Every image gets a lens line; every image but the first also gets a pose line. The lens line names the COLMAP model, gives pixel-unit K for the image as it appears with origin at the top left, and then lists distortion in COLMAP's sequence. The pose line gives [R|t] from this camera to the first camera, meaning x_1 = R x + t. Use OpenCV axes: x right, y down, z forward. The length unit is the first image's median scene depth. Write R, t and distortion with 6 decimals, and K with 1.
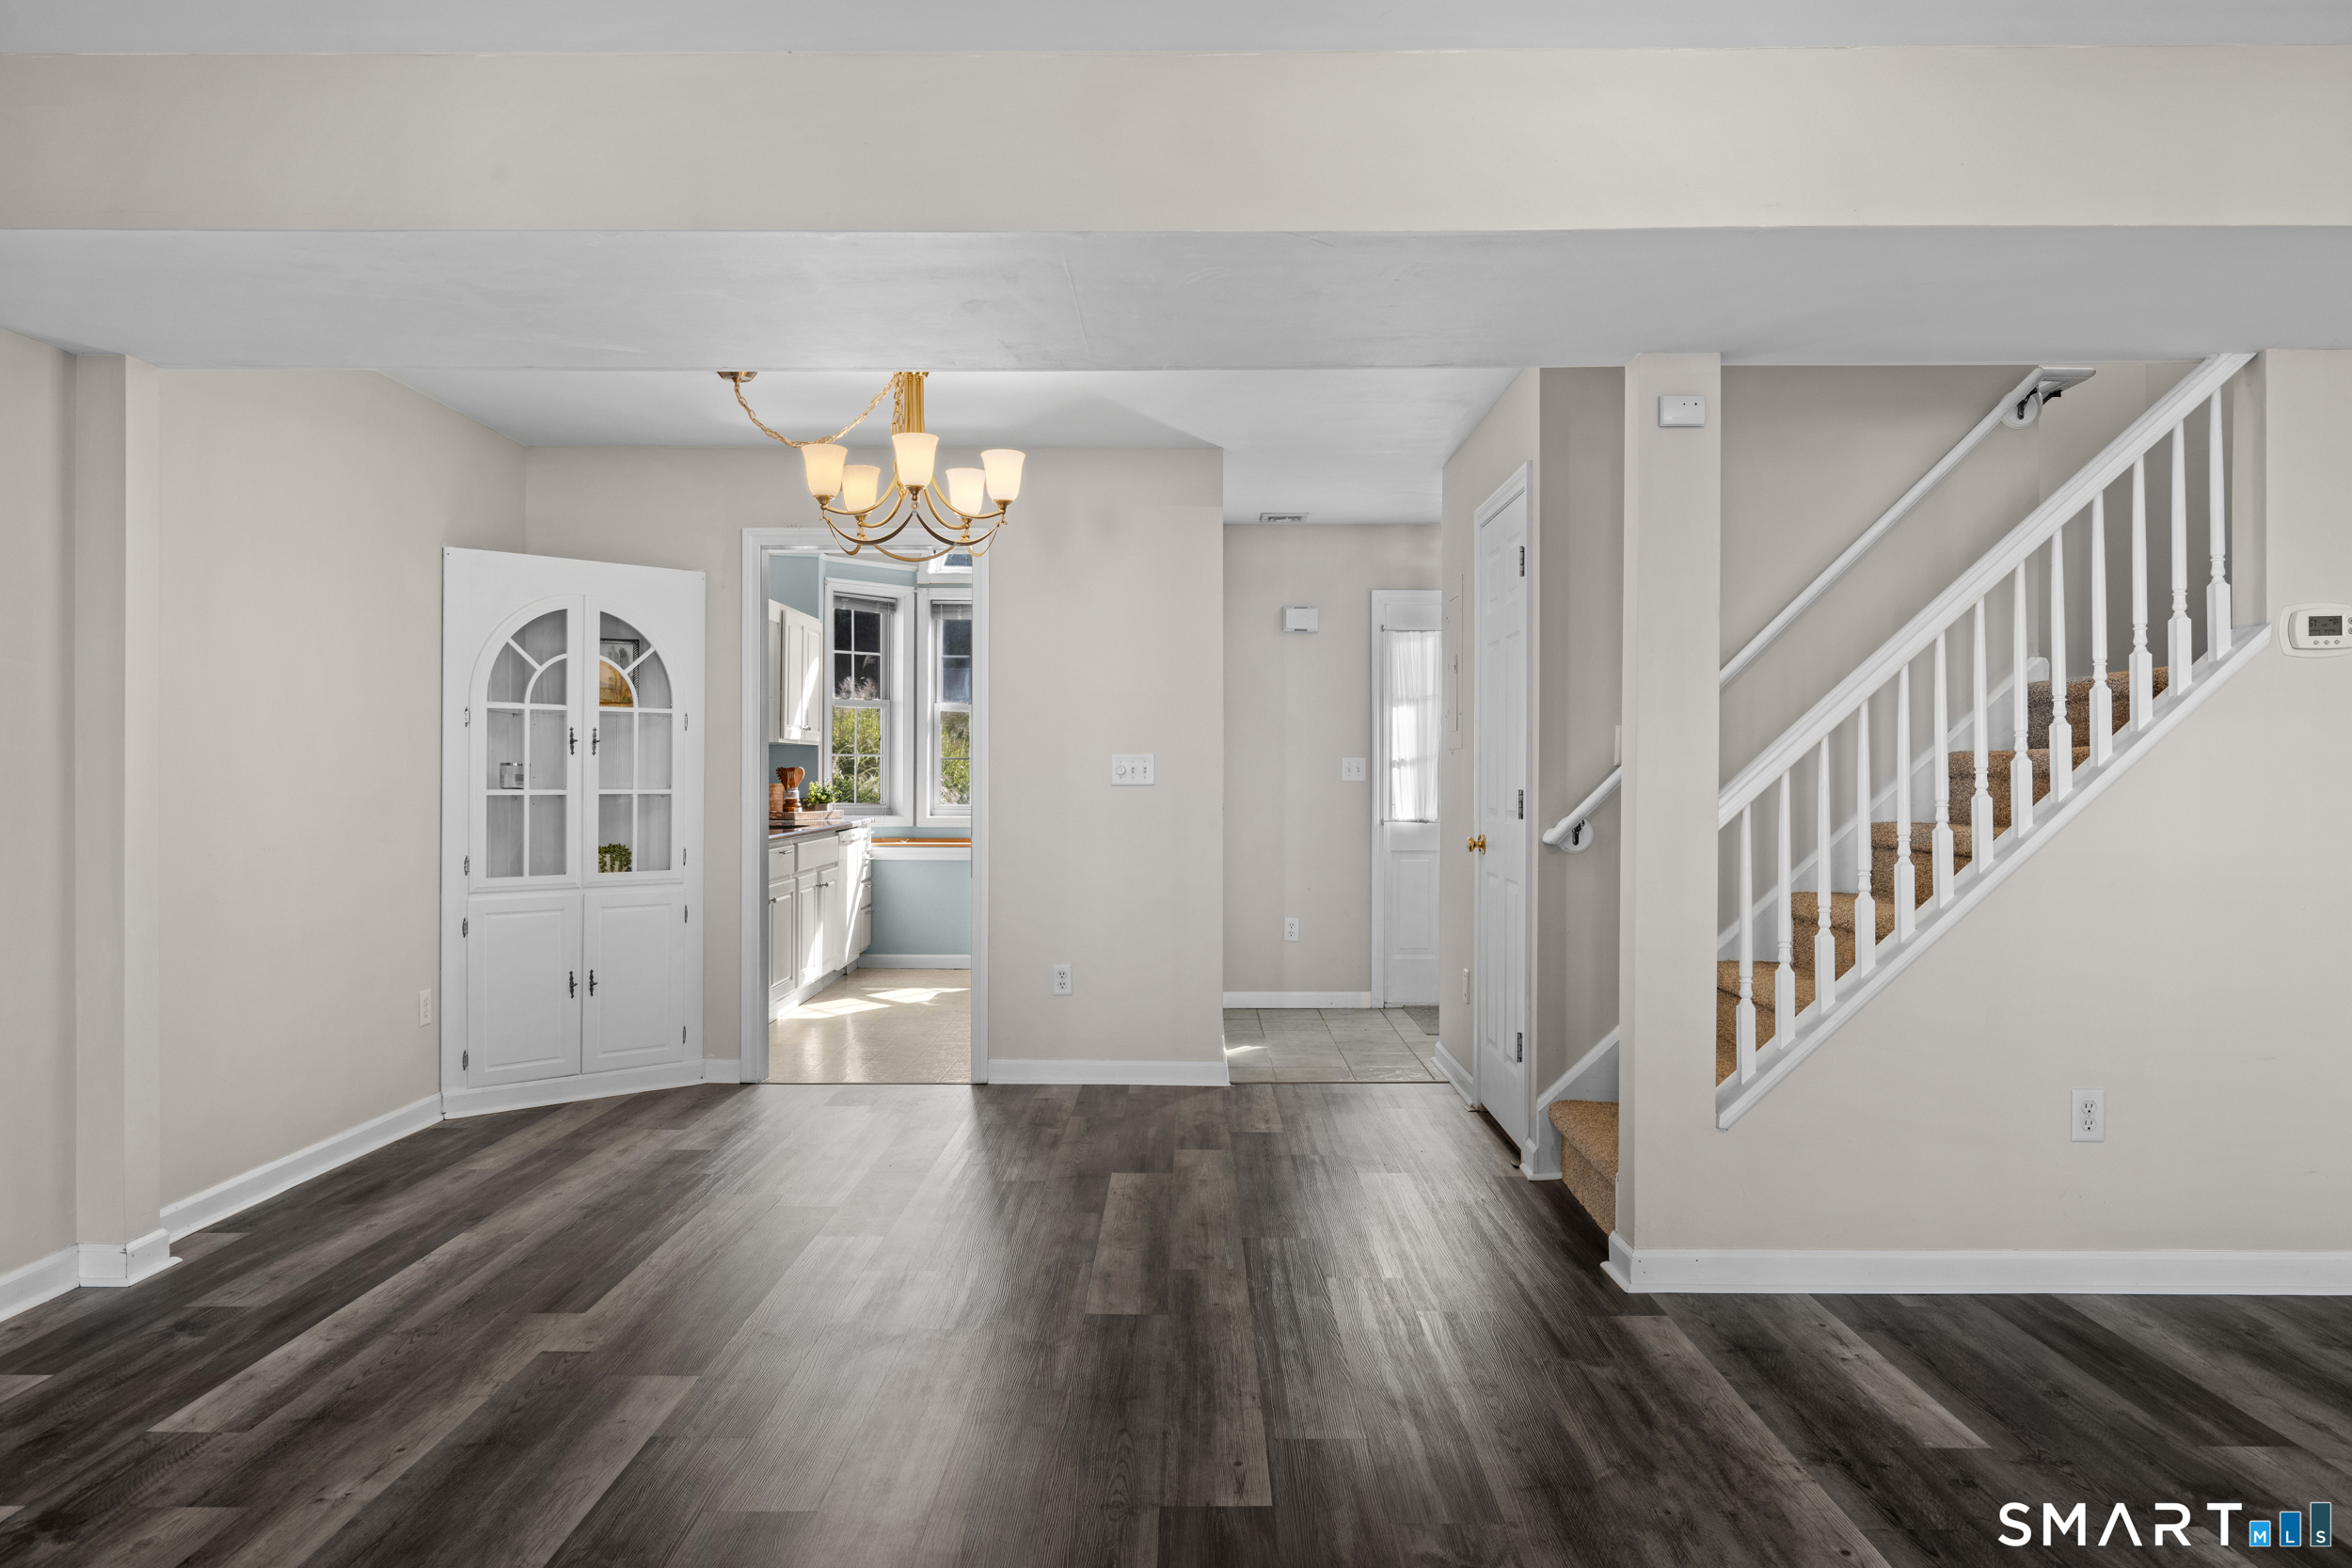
lens RADIAL K [[1526.6, 0, 1176.9], [0, 1526.6, 777.9], [0, 0, 1]] dist [0.005240, 0.001470]
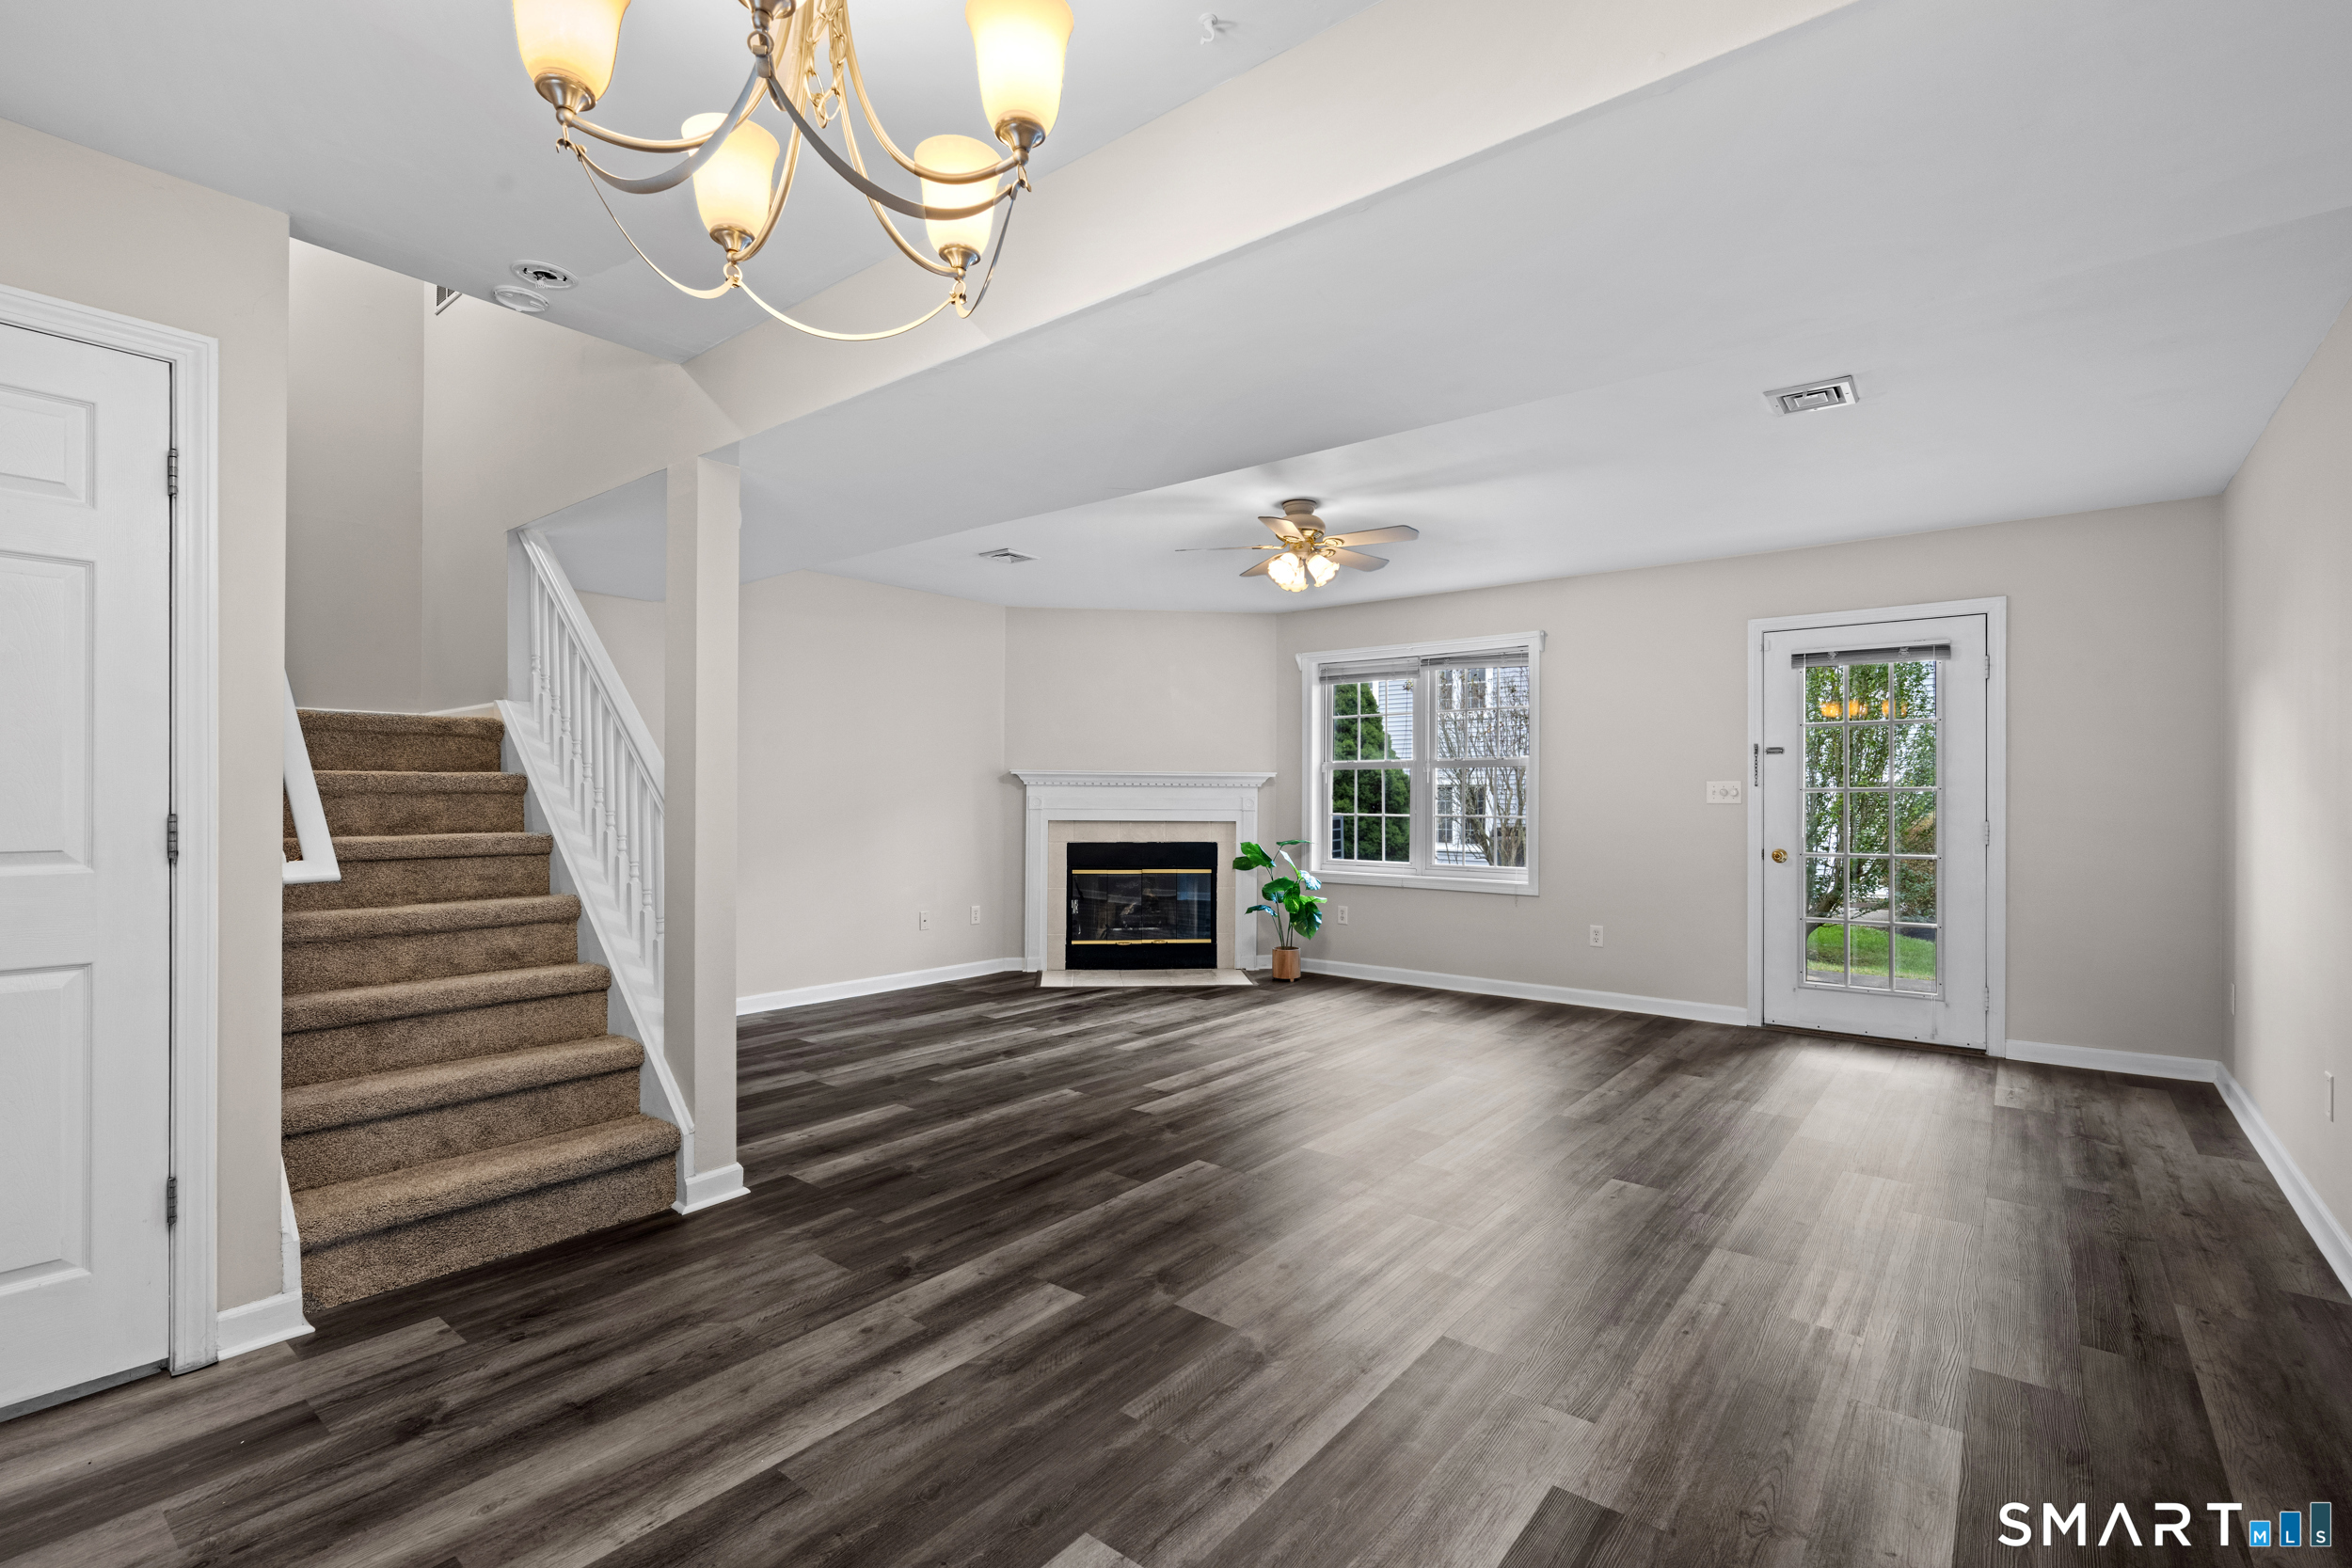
lens RADIAL K [[1091.4, 0, 1178.3], [0, 1091.4, 789.3], [0, 0, 1]] dist [-0.001924, -0.000245]
pose [[-0.784509, 0.000987, 0.620117, -0.689999], [-0.000654, 0.999997, -0.002419, -0.002630], [-0.620117, -0.002303, -0.784506, 1.841552]]
